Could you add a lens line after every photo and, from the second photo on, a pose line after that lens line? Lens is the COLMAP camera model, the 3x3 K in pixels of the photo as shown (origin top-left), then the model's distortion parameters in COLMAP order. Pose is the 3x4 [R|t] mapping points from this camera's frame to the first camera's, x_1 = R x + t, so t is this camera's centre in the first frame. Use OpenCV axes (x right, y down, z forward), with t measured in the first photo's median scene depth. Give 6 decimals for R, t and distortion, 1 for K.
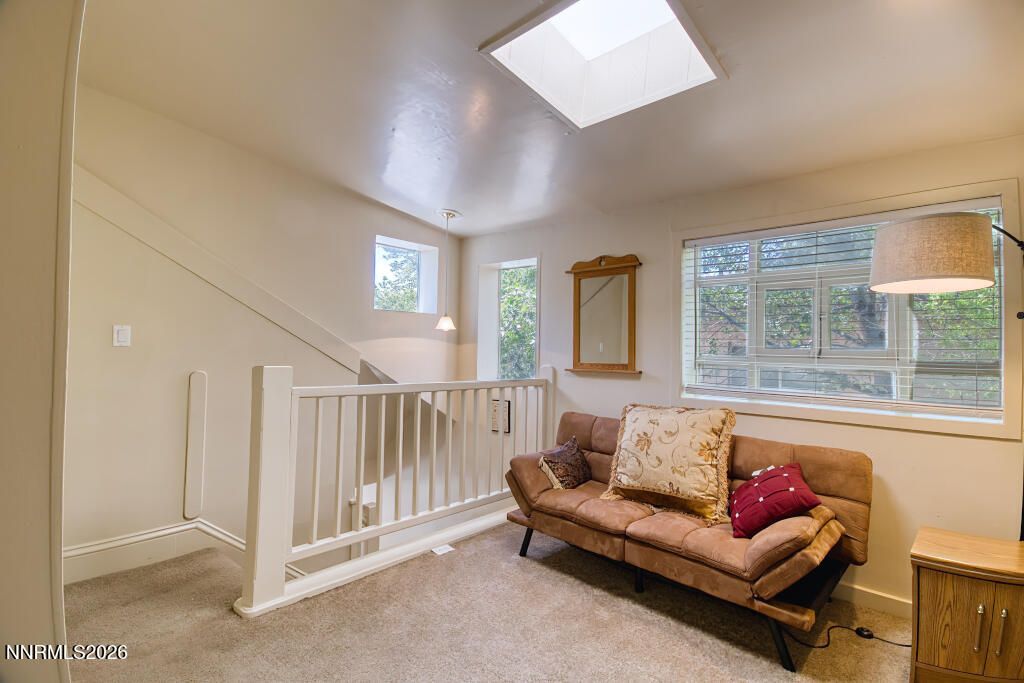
lens RADIAL K [[480.0, 0, 515.4], [0, 480.0, 343.2], [0, 0, 1]] dist [0.018845, 0.000979]
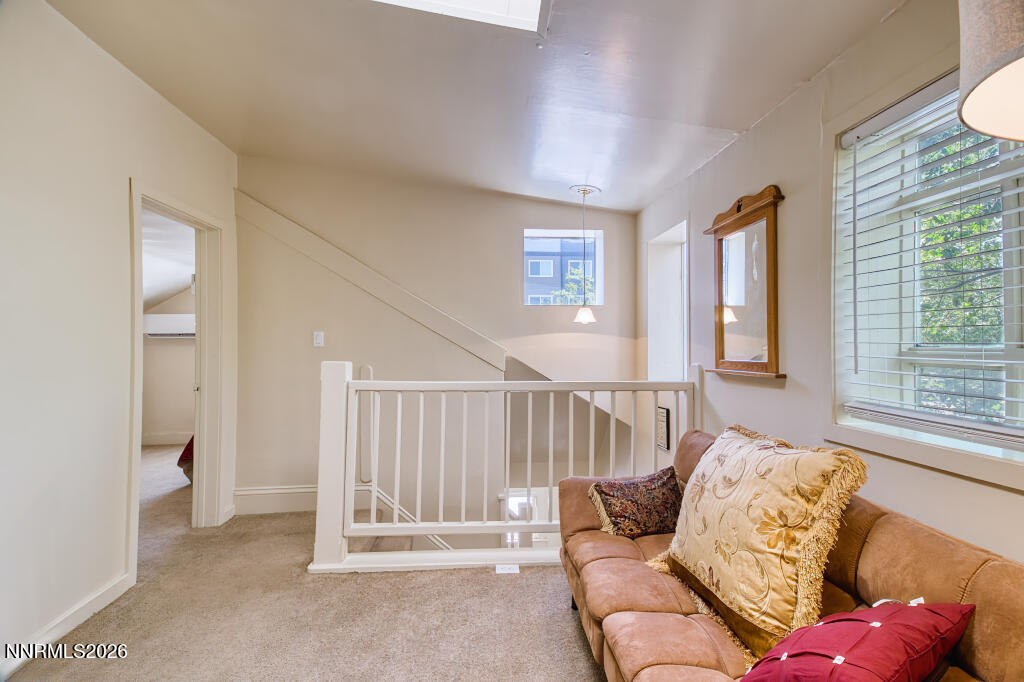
lens RADIAL K [[480.0, 0, 514.6], [0, 480.0, 335.2], [0, 0, 1]] dist [0.018845, 0.000979]
pose [[0.724236, -0.032901, -0.688766, 0.493579], [0.025206, 0.999457, -0.021237, 0.015558], [0.689091, -0.001980, 0.724672, 0.368926]]
